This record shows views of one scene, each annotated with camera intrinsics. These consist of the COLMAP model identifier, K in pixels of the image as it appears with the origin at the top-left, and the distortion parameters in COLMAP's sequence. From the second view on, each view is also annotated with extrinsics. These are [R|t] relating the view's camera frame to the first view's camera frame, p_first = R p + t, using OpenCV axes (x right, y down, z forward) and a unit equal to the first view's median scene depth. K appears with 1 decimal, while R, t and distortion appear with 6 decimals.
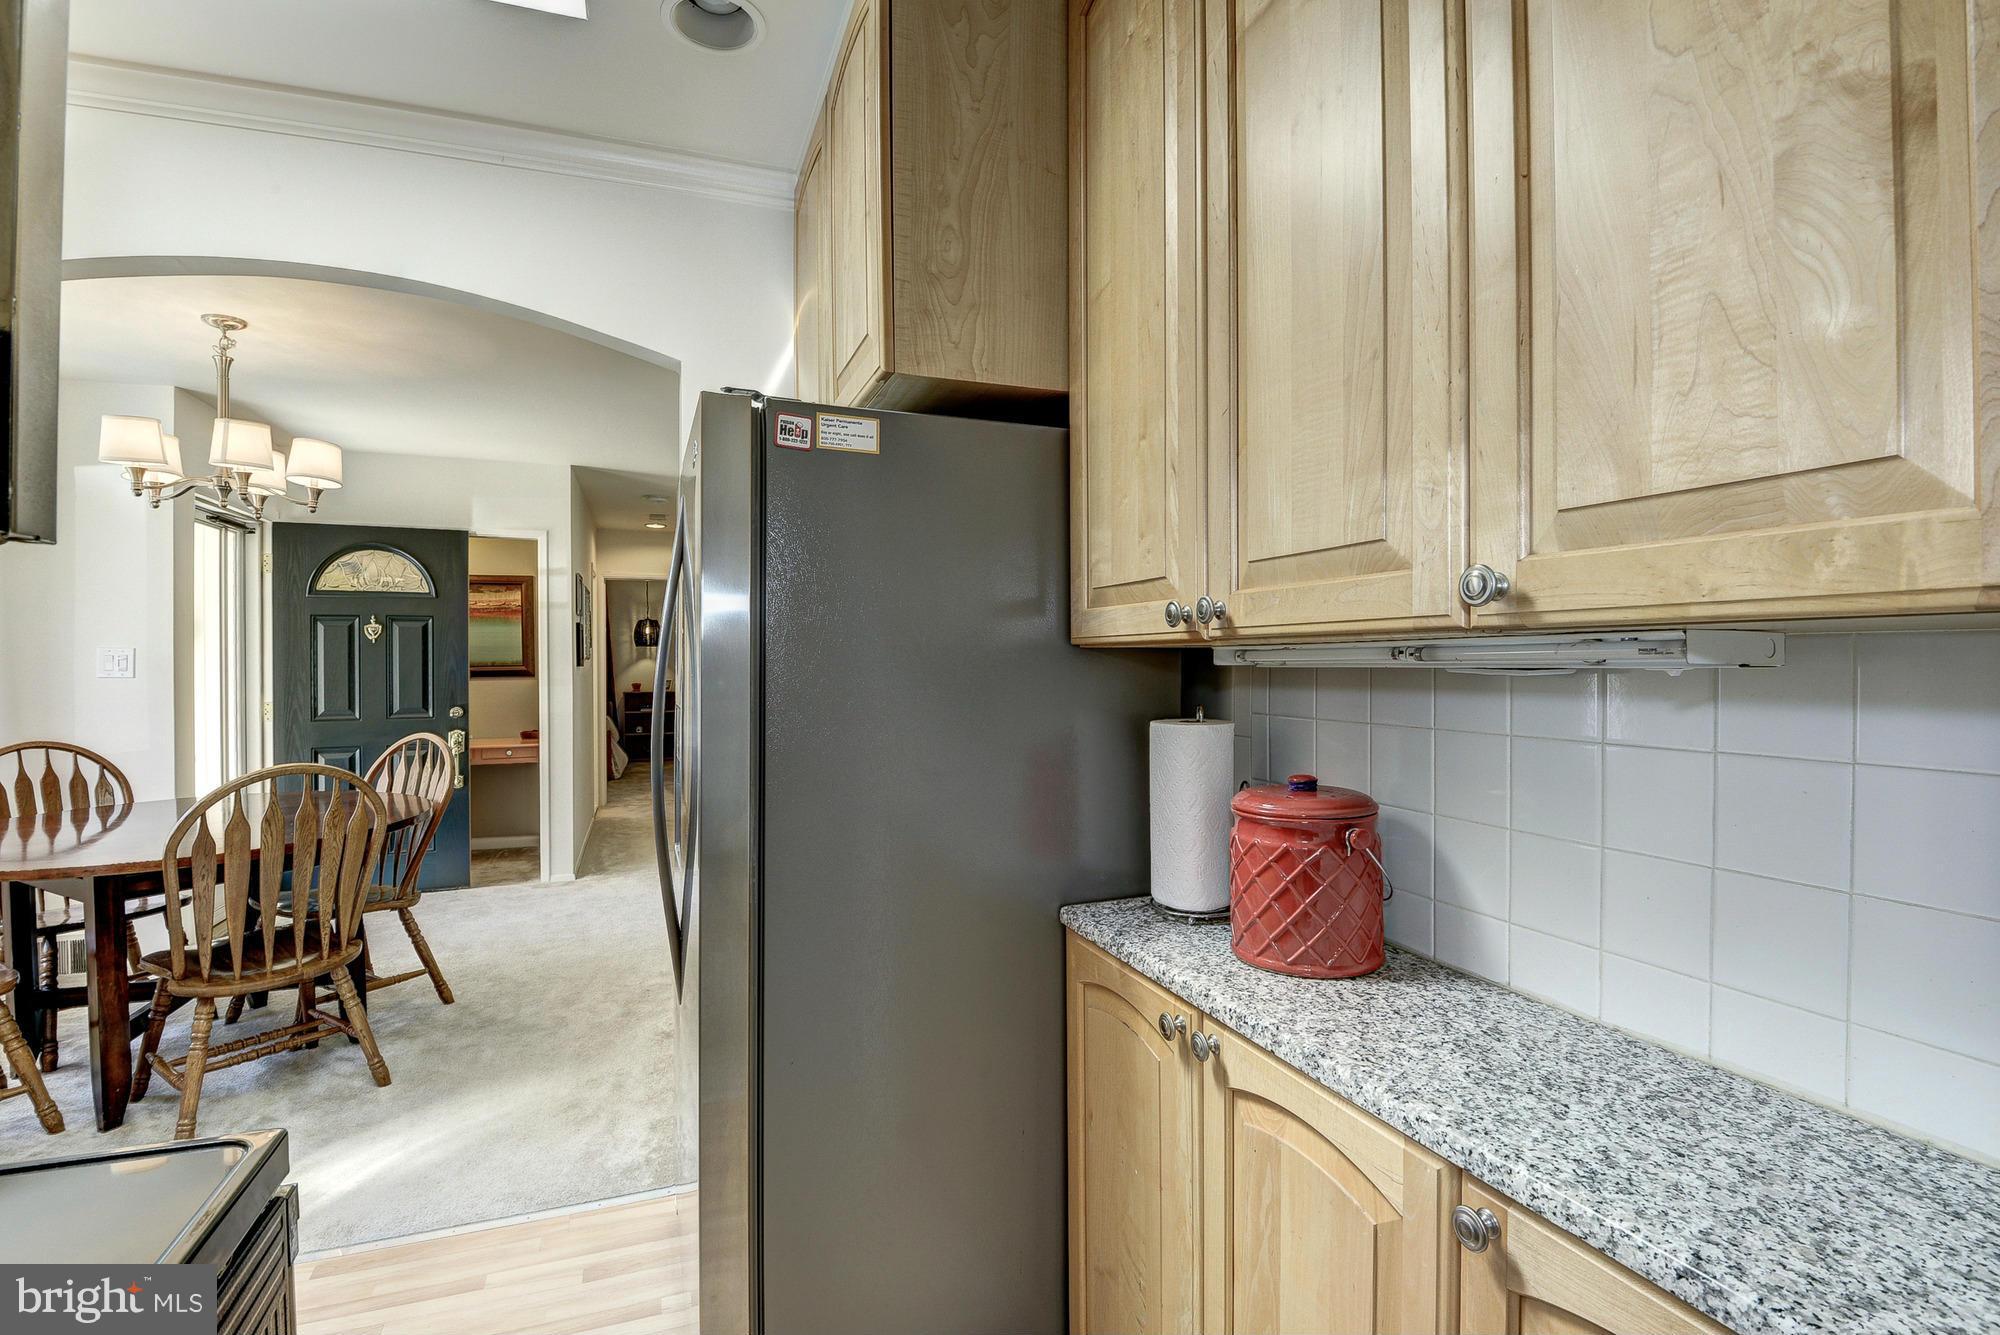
lens RADIAL K [[965.1, 0, 1020.7], [0, 965.1, 664.4], [0, 0, 1]] dist [-0.029591, -0.001077]
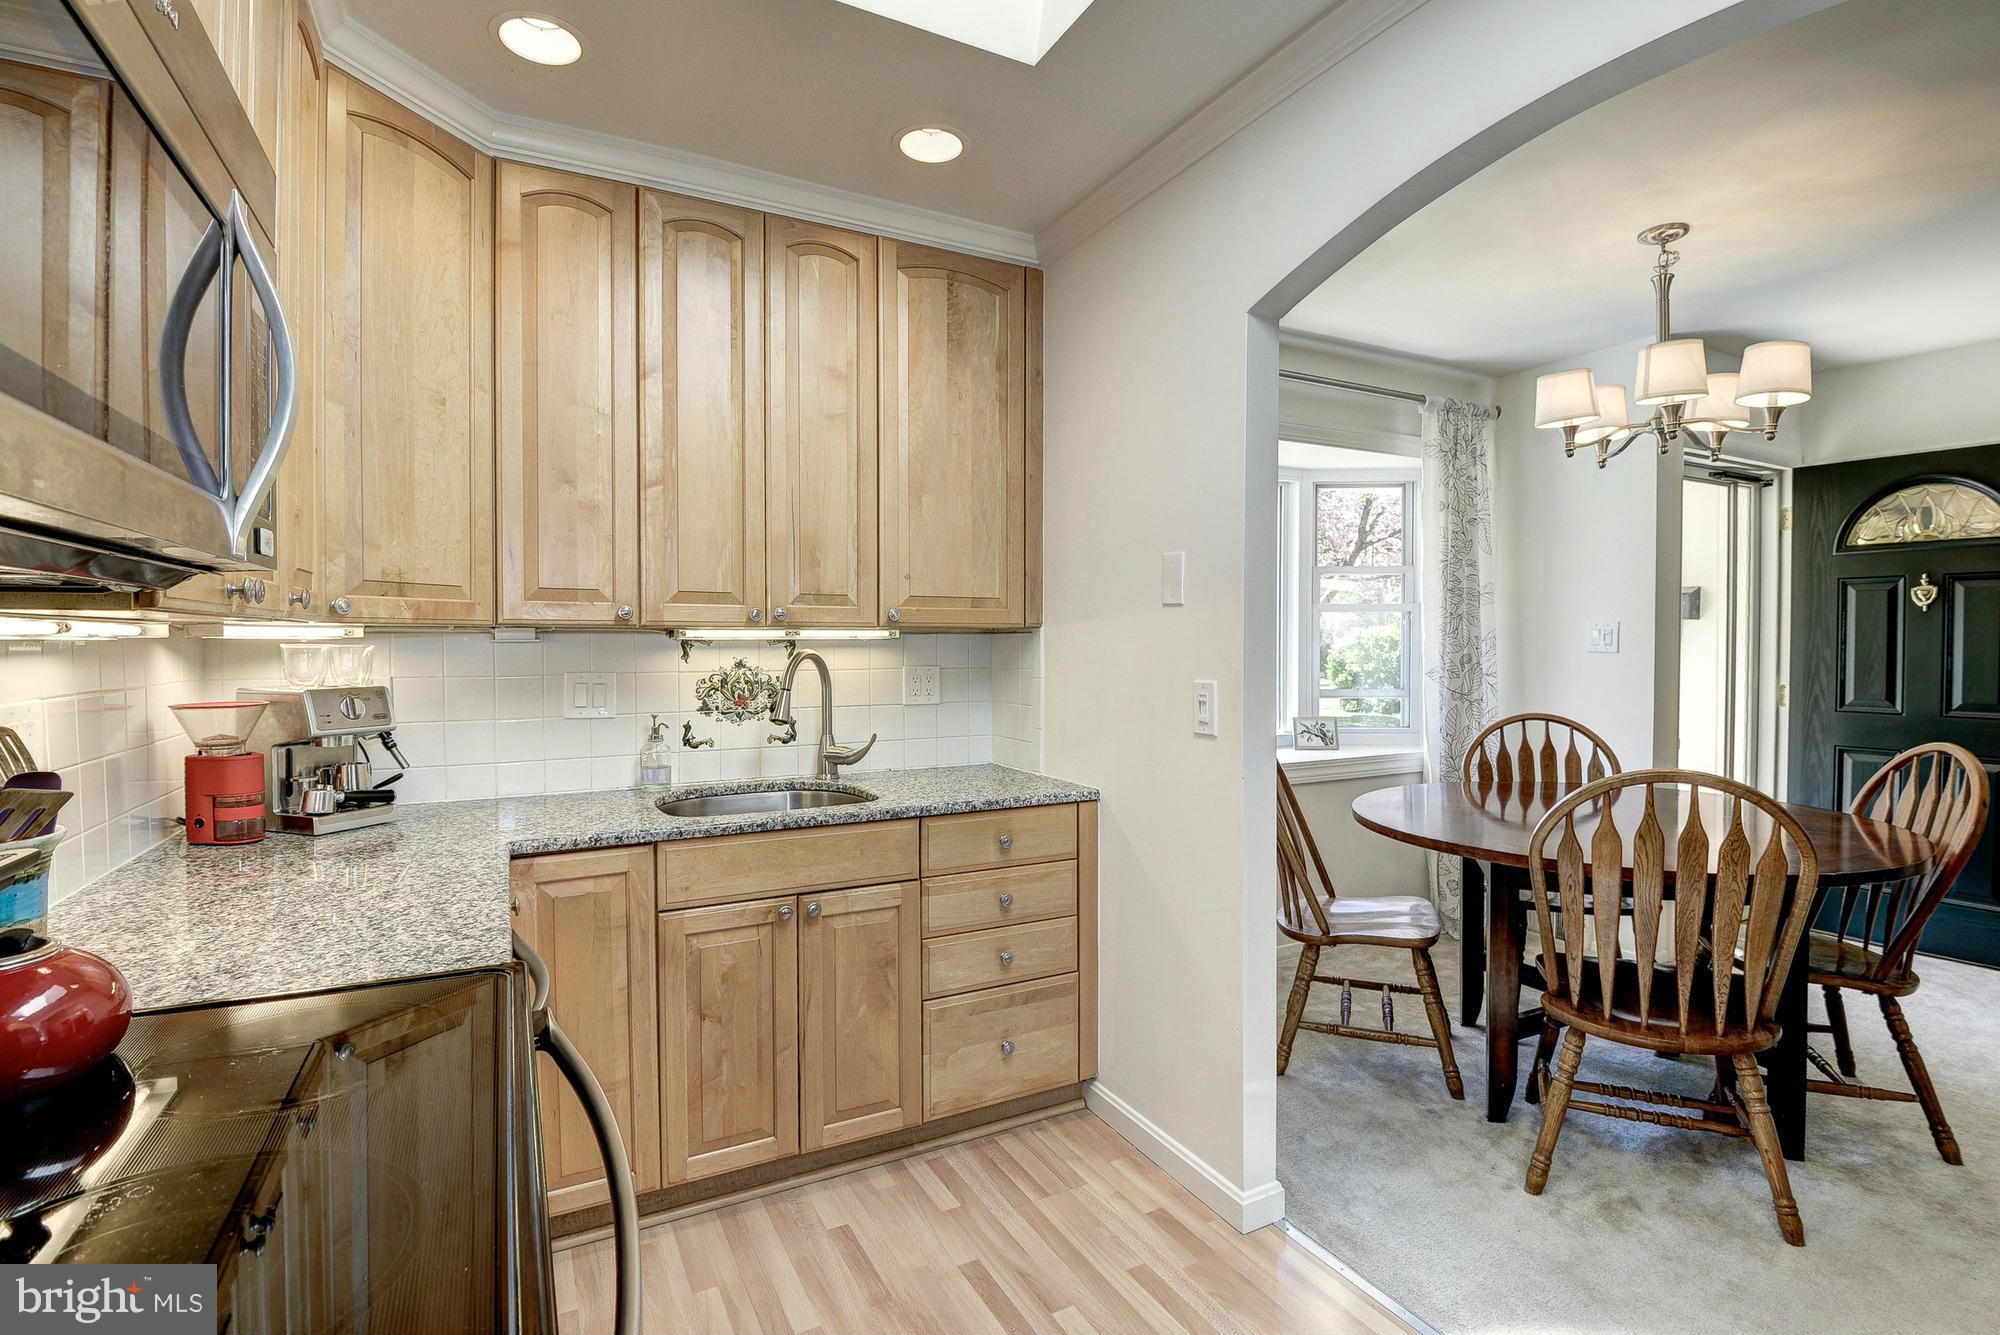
lens RADIAL K [[965.1, 0, 1020.7], [0, 965.1, 664.4], [0, 0, 1]] dist [-0.029591, -0.001077]
pose [[0.097556, 0.024731, -0.994923, -0.043203], [-0.004742, 0.999691, 0.024385, 0.003824], [0.995219, 0.002339, 0.097643, 0.308694]]
